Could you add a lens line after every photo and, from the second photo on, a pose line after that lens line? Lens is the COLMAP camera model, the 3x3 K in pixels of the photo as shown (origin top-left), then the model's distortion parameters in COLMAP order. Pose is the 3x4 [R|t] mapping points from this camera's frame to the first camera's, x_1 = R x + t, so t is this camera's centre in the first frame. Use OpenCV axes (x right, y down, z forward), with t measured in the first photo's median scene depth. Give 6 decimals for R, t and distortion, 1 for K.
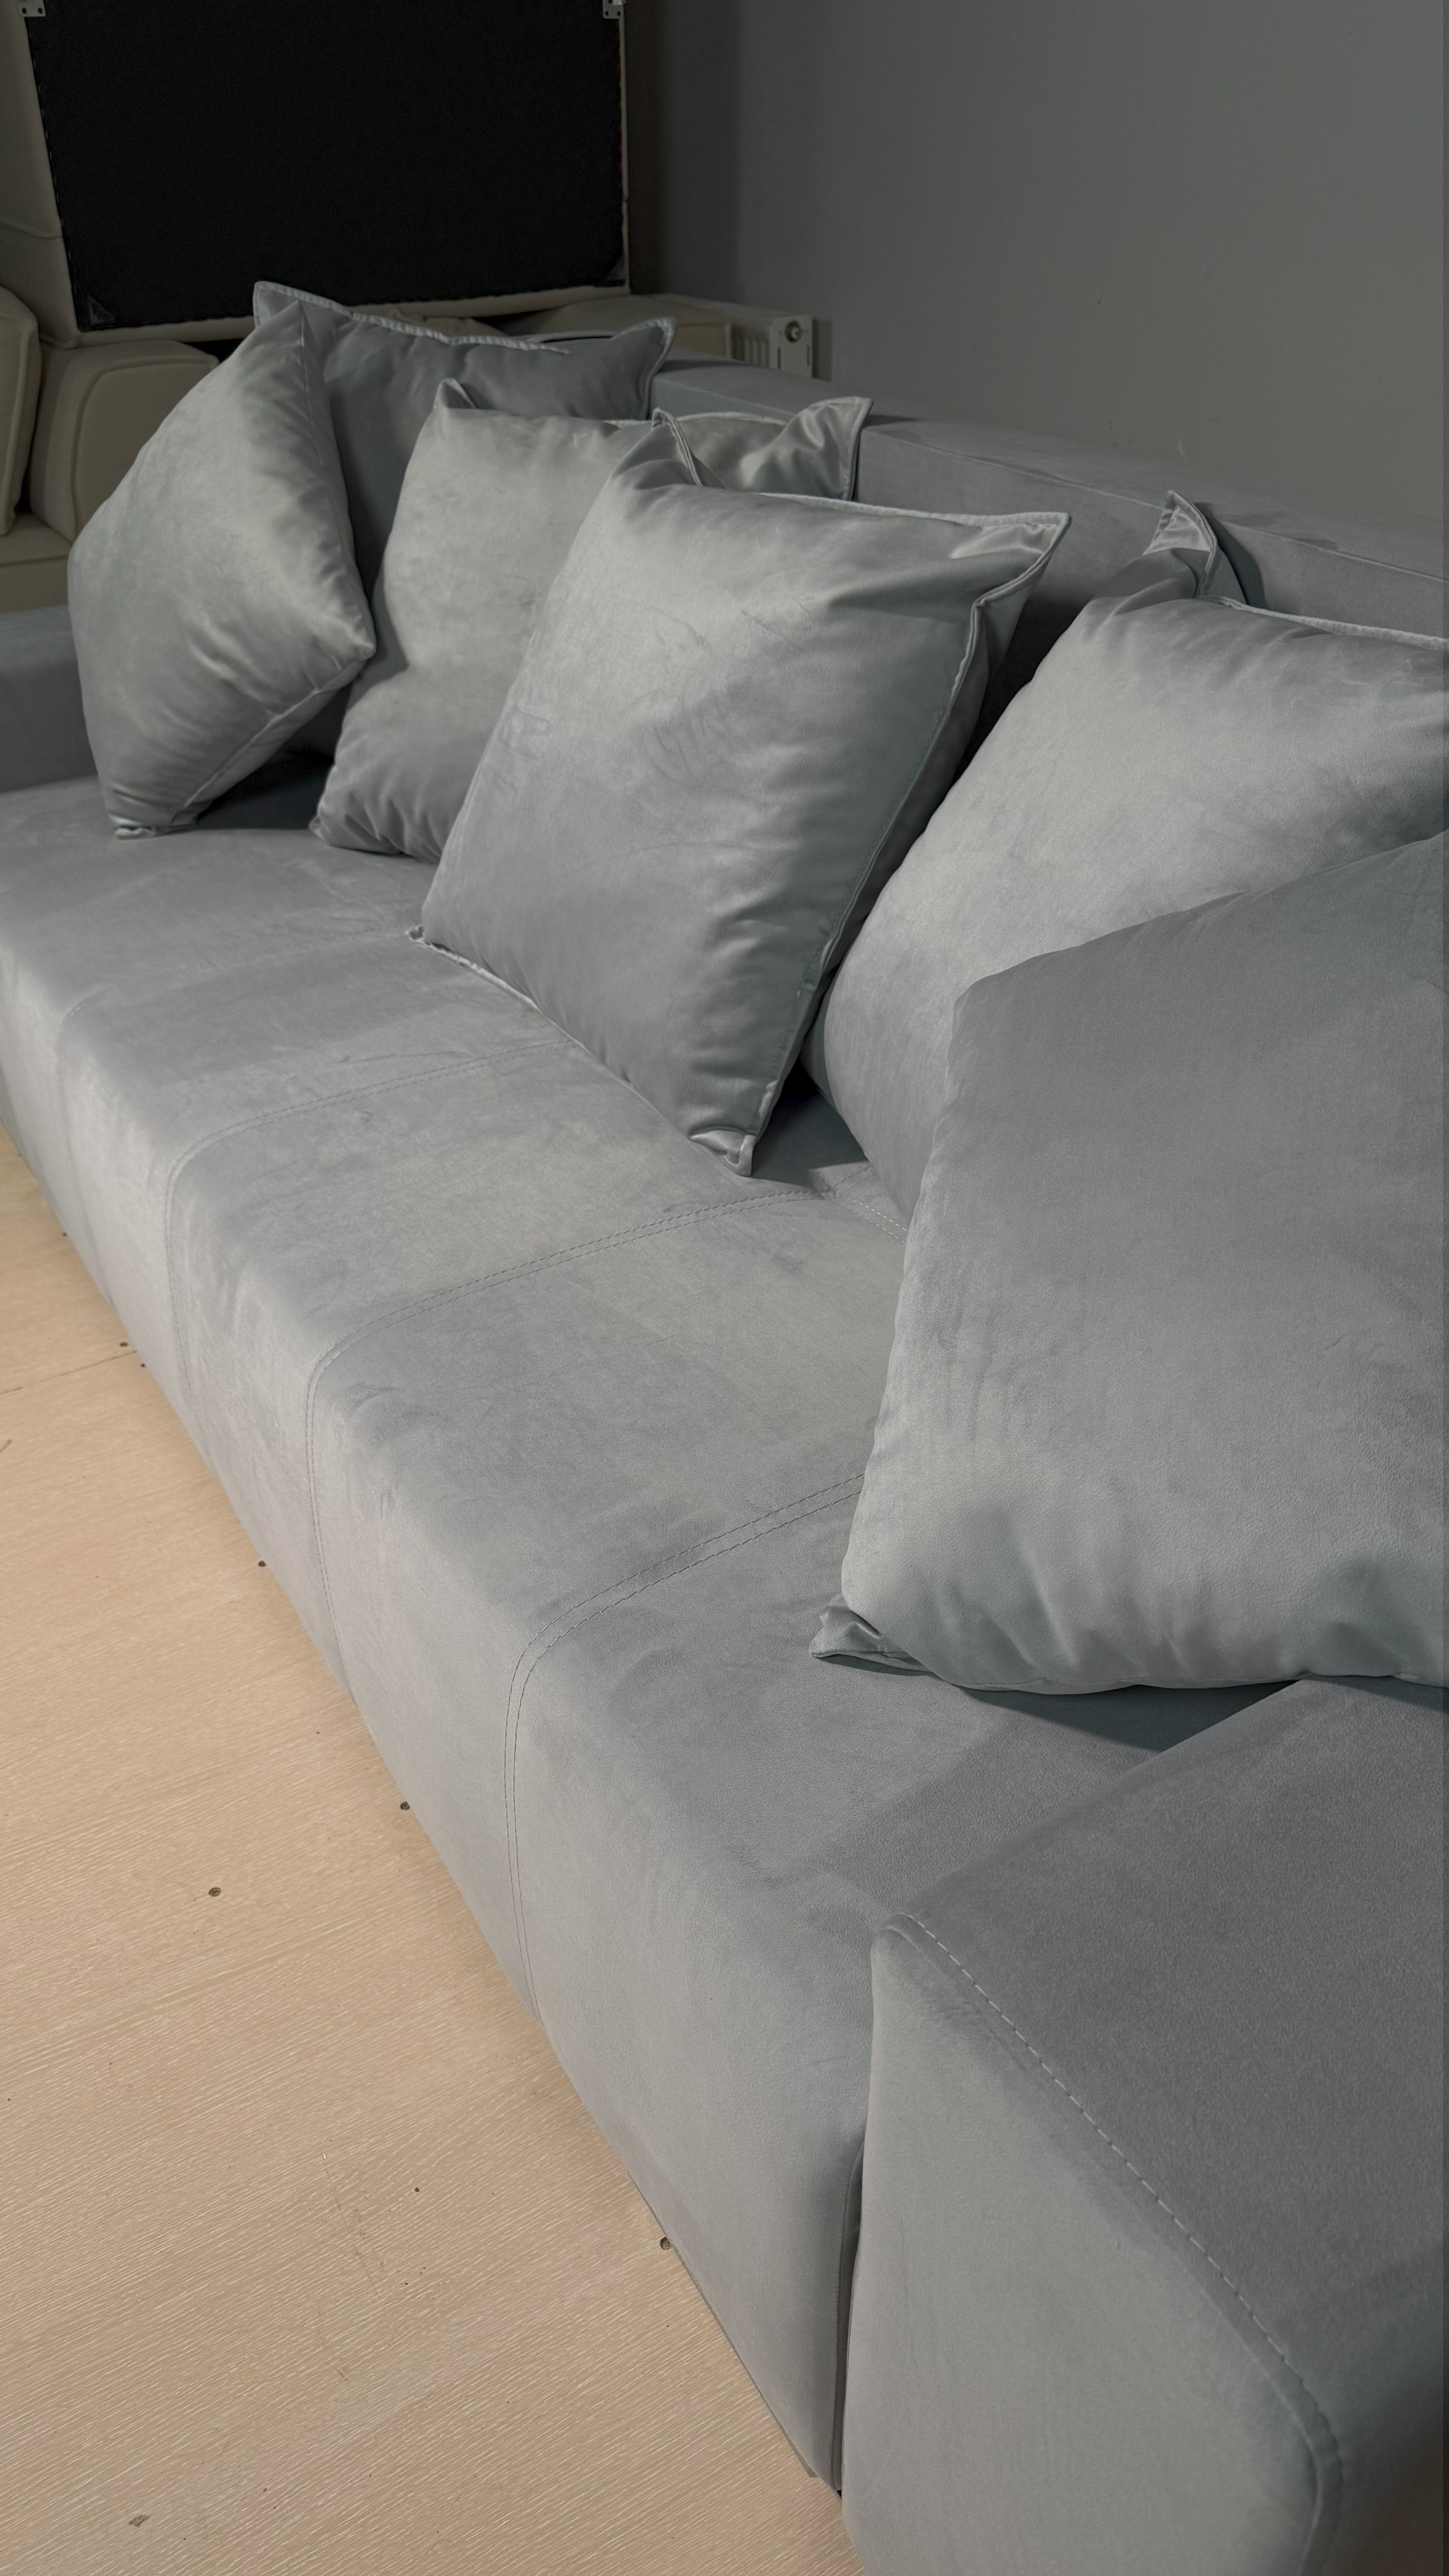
lens RADIAL K [[1819.1, 0, 724.5], [0, 1819.1, 1288.0], [0, 0, 1]] dist [0.046424, -0.060230]
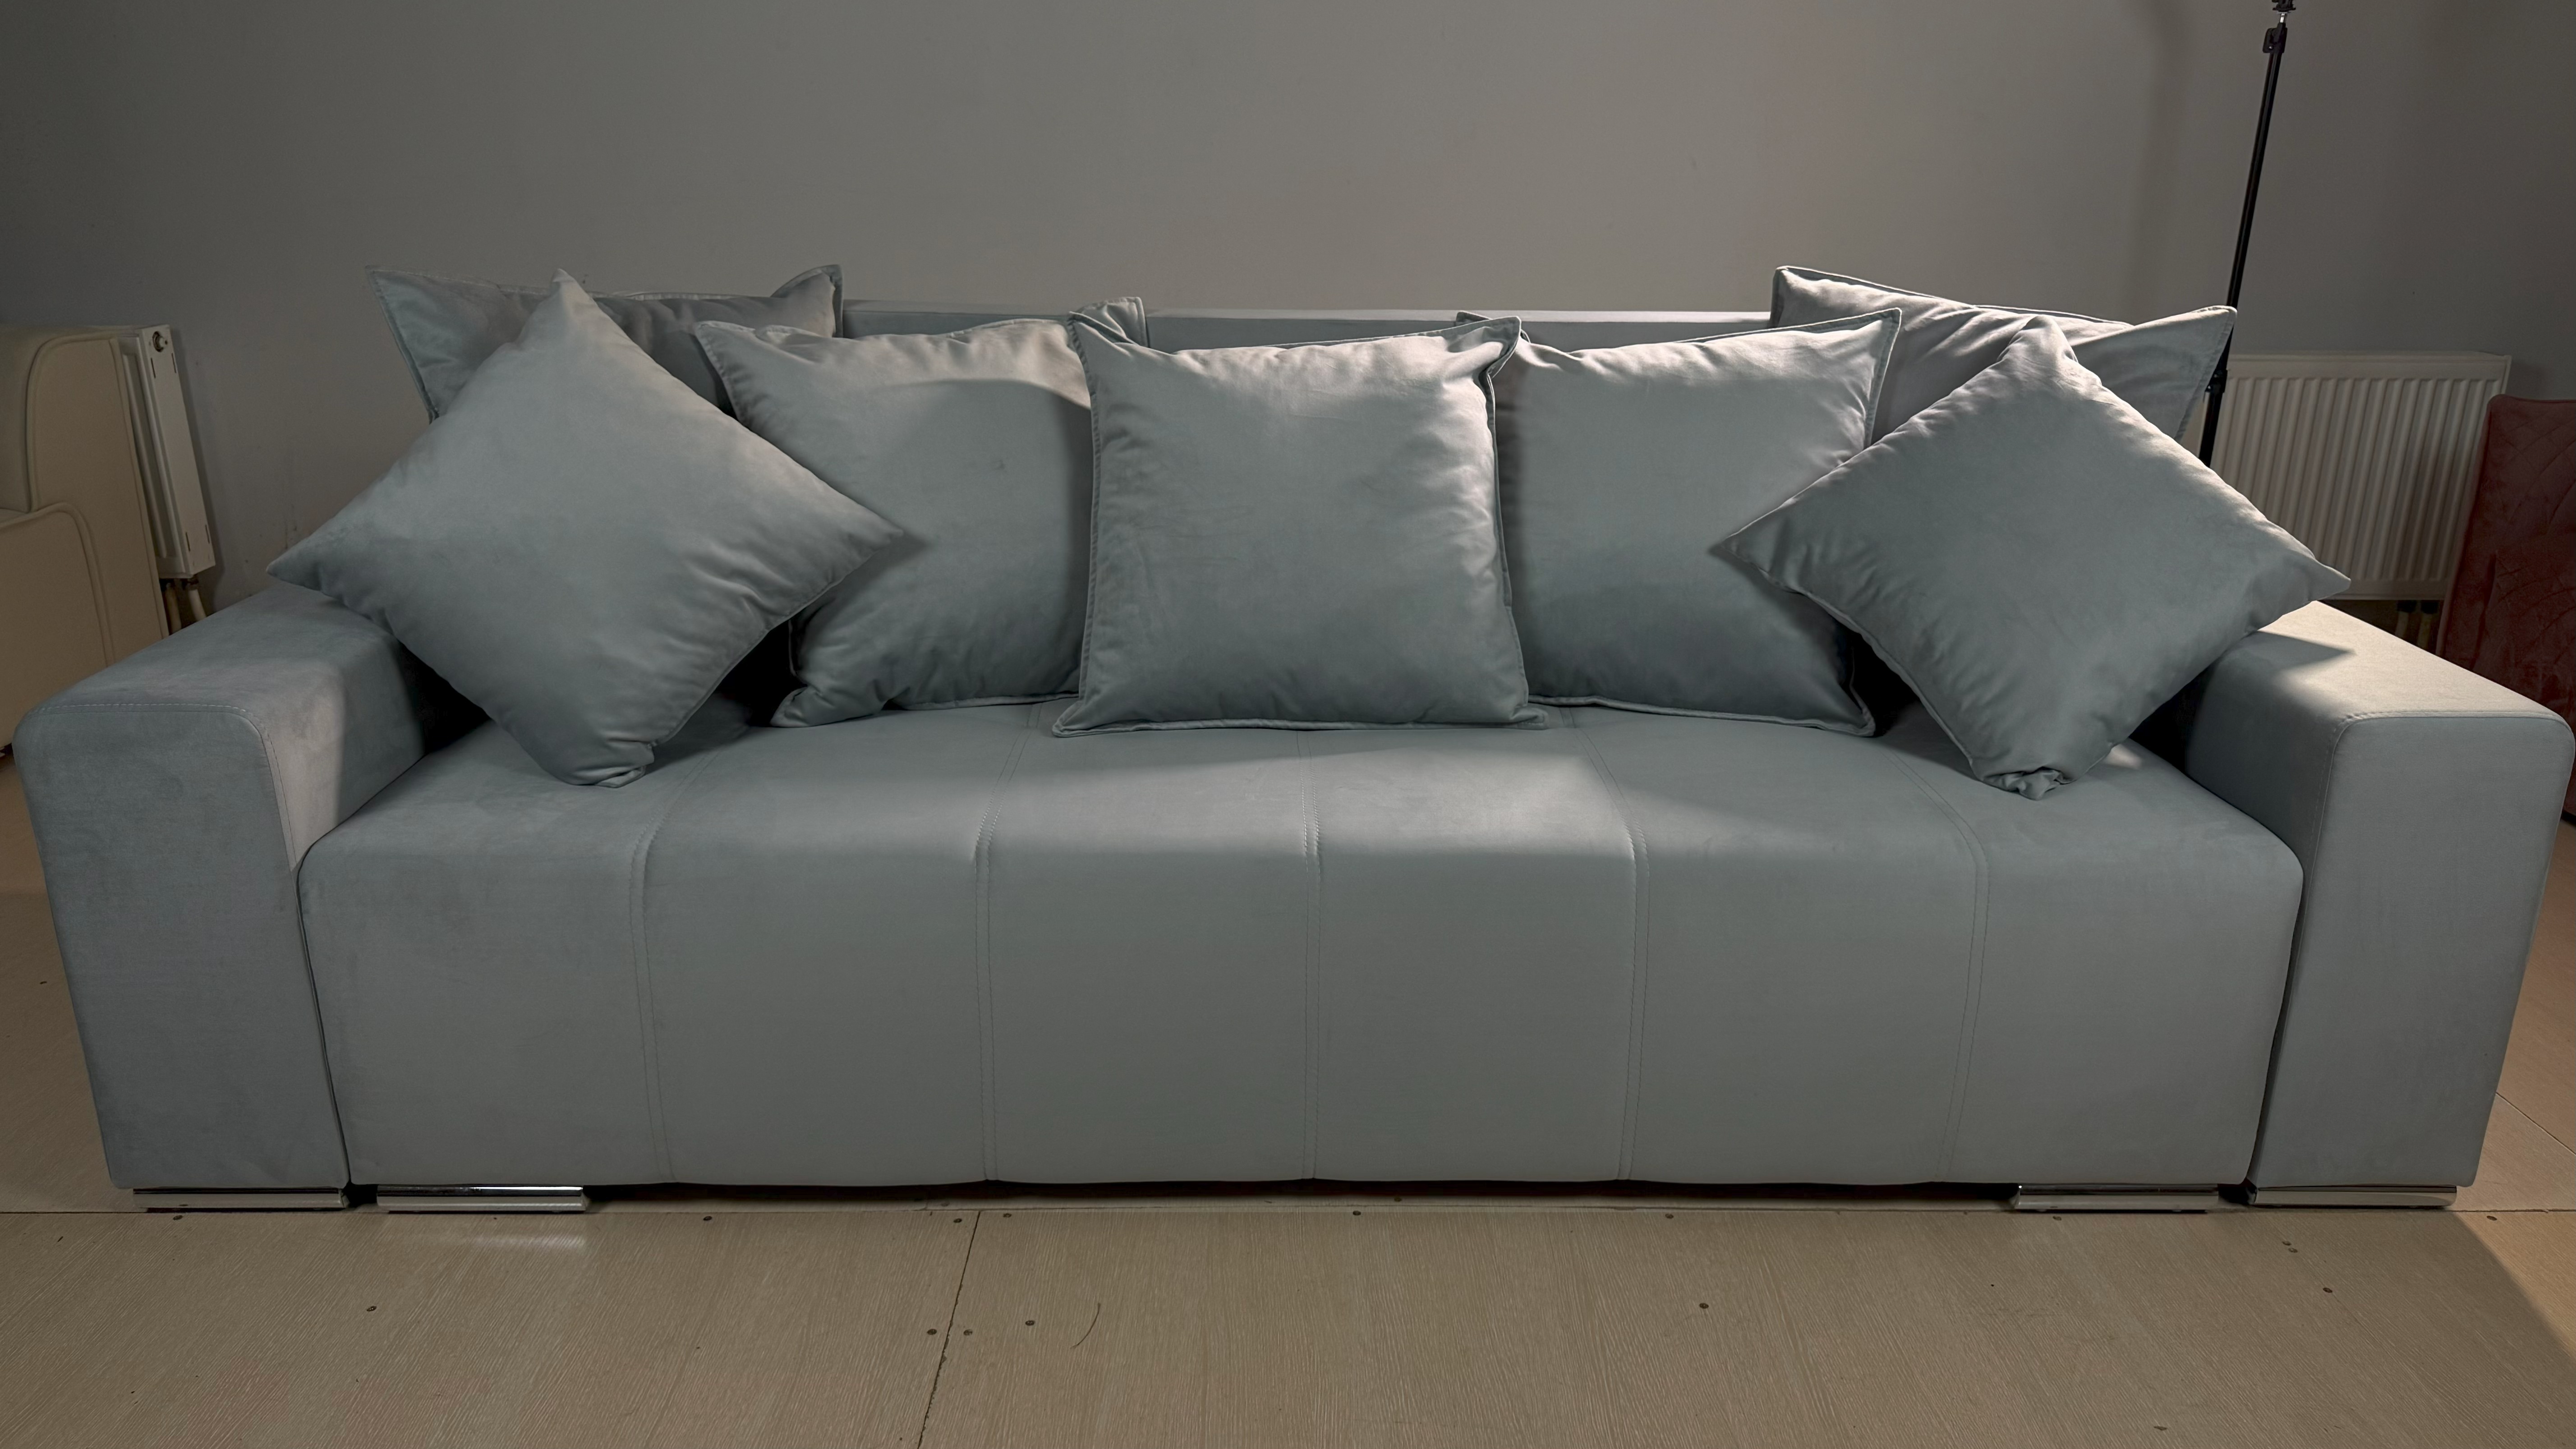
lens RADIAL K [[1768.8, 0, 1294.7], [0, 1768.8, 732.0], [0, 0, 1]] dist [0.064028, -0.053366]
pose [[0.499619, -0.258377, 0.826814, -0.902447], [0.472672, 0.881179, -0.010256, -0.100724], [-0.725922, 0.395936, 0.562381, 0.233340]]
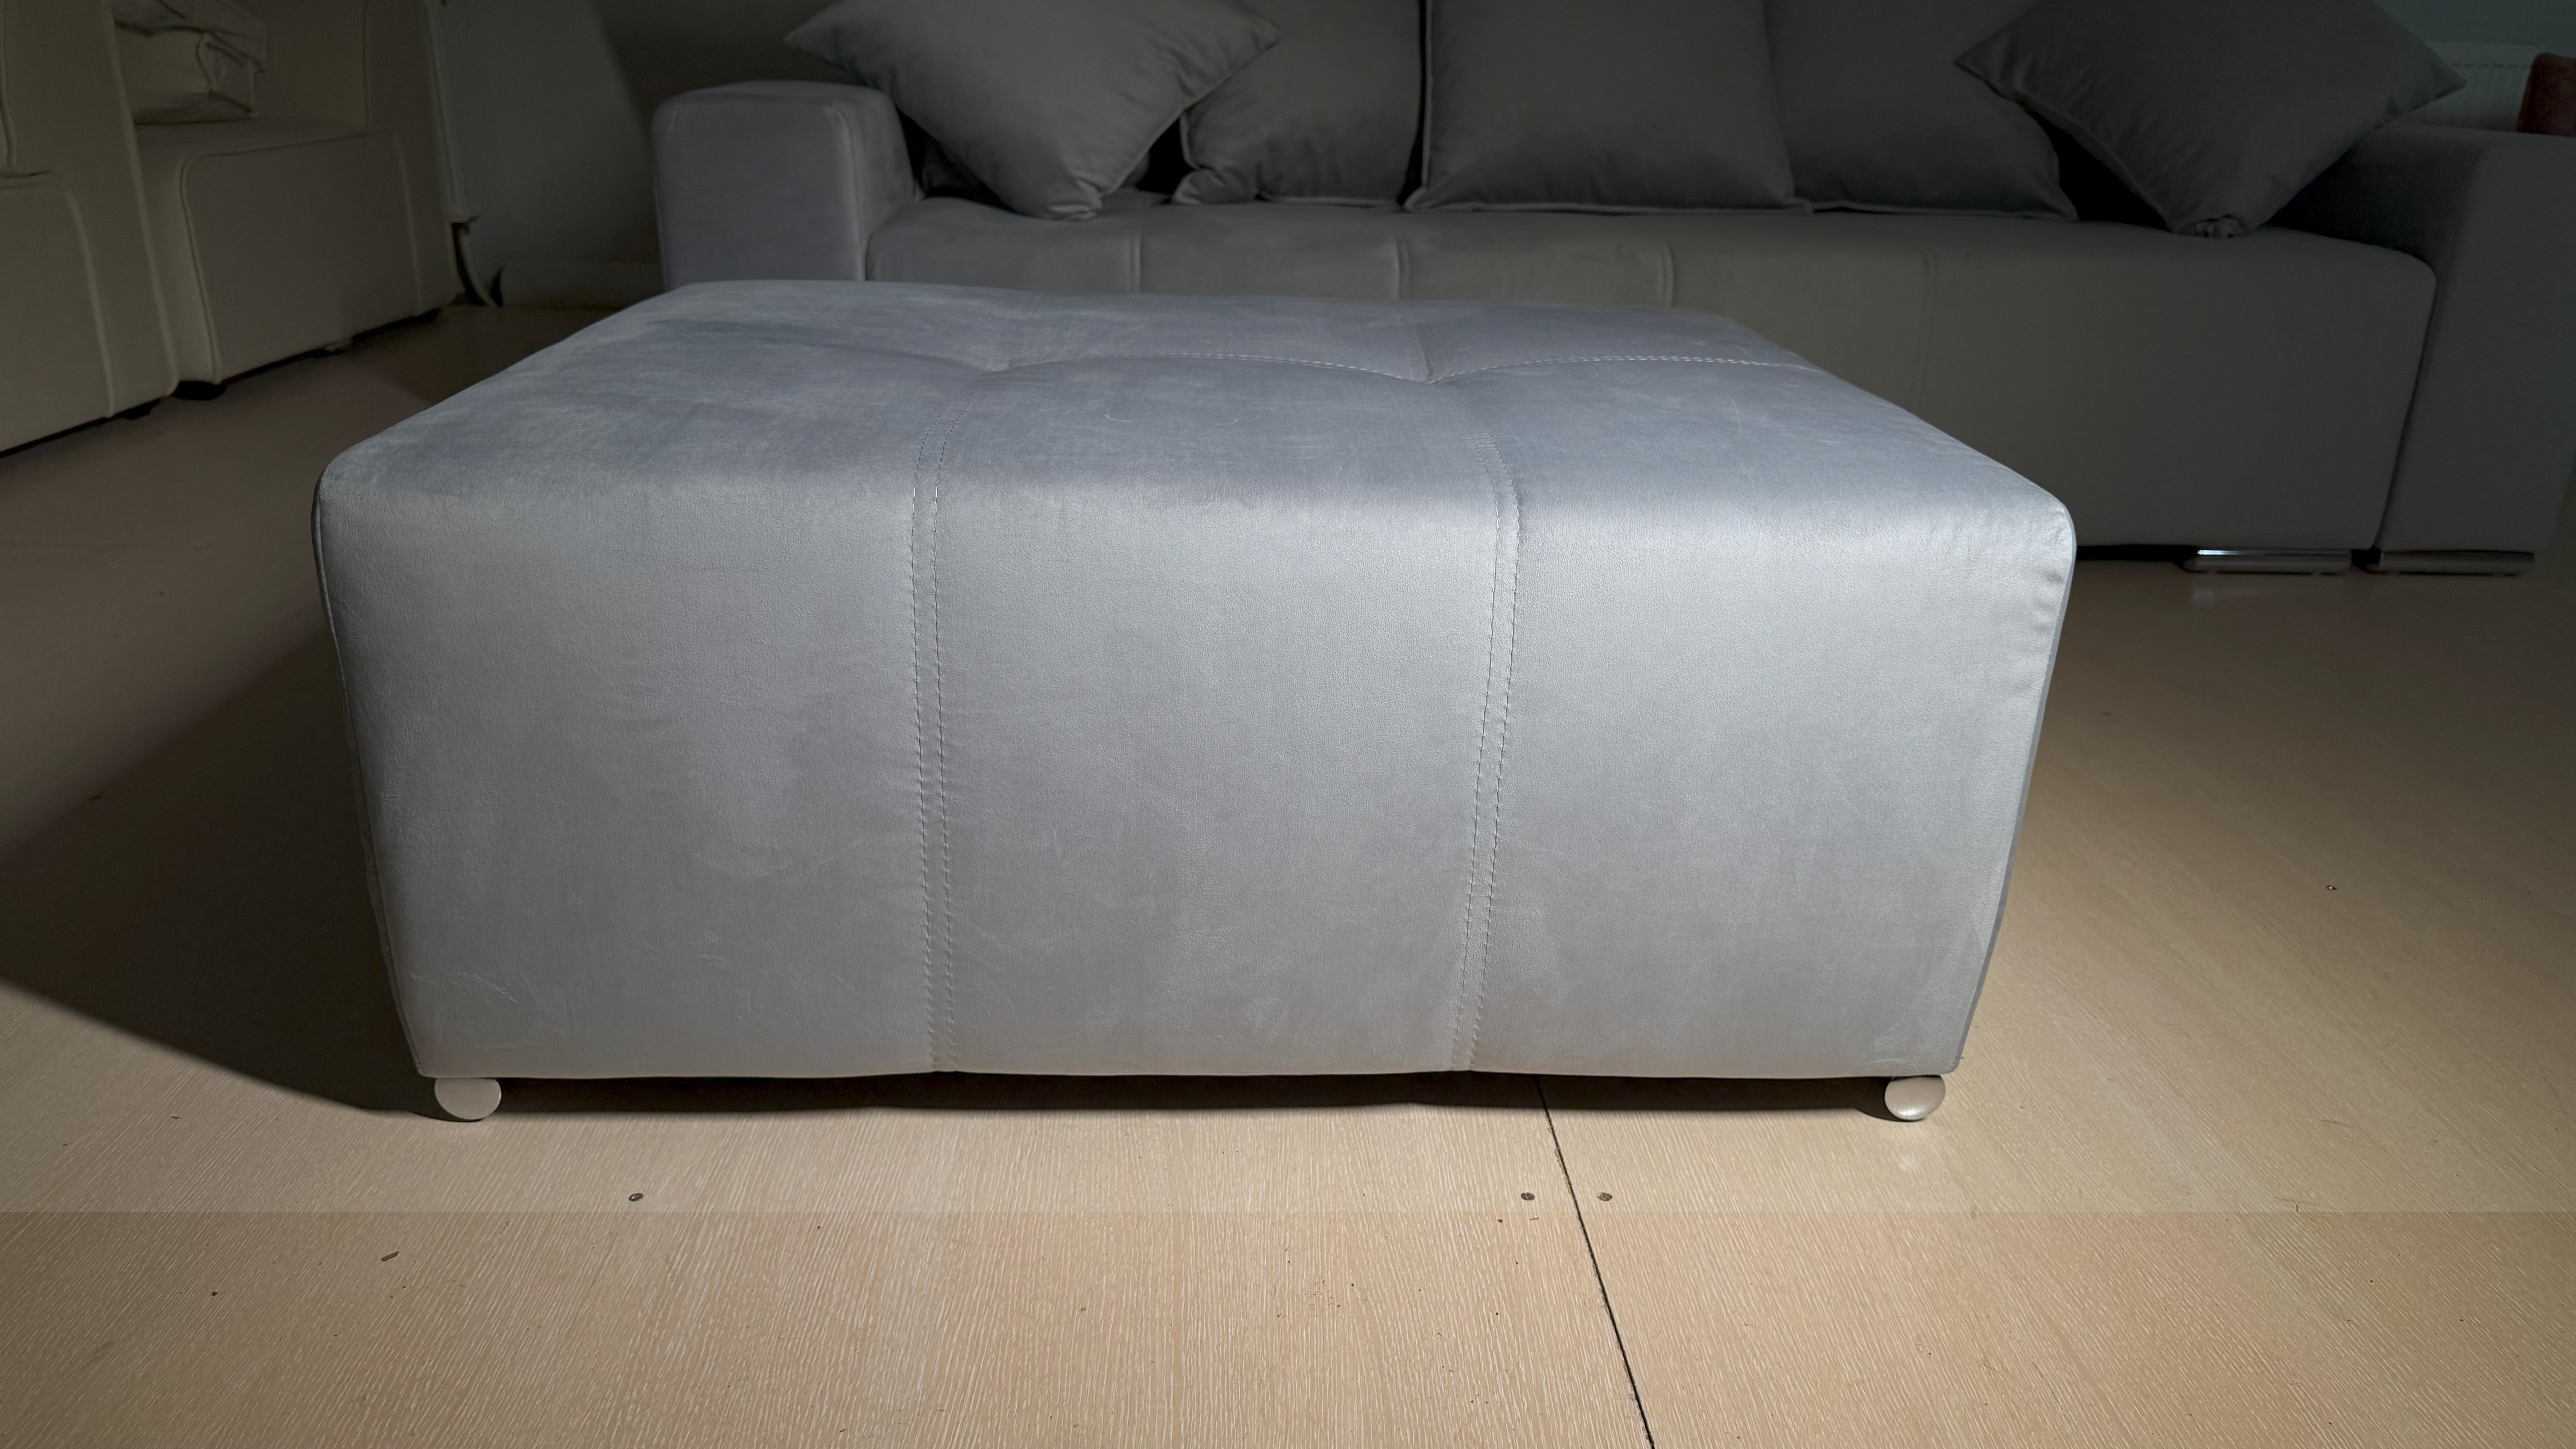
lens RADIAL K [[1819.1, 0, 1284.1], [0, 1819.1, 731.2], [0, 0, 1]] dist [0.046424, -0.060230]
pose [[0.480465, -0.296090, 0.825520, -1.310680], [0.466975, 0.883127, 0.044965, 0.042552], [-0.742353, 0.363893, 0.562578, 0.384613]]
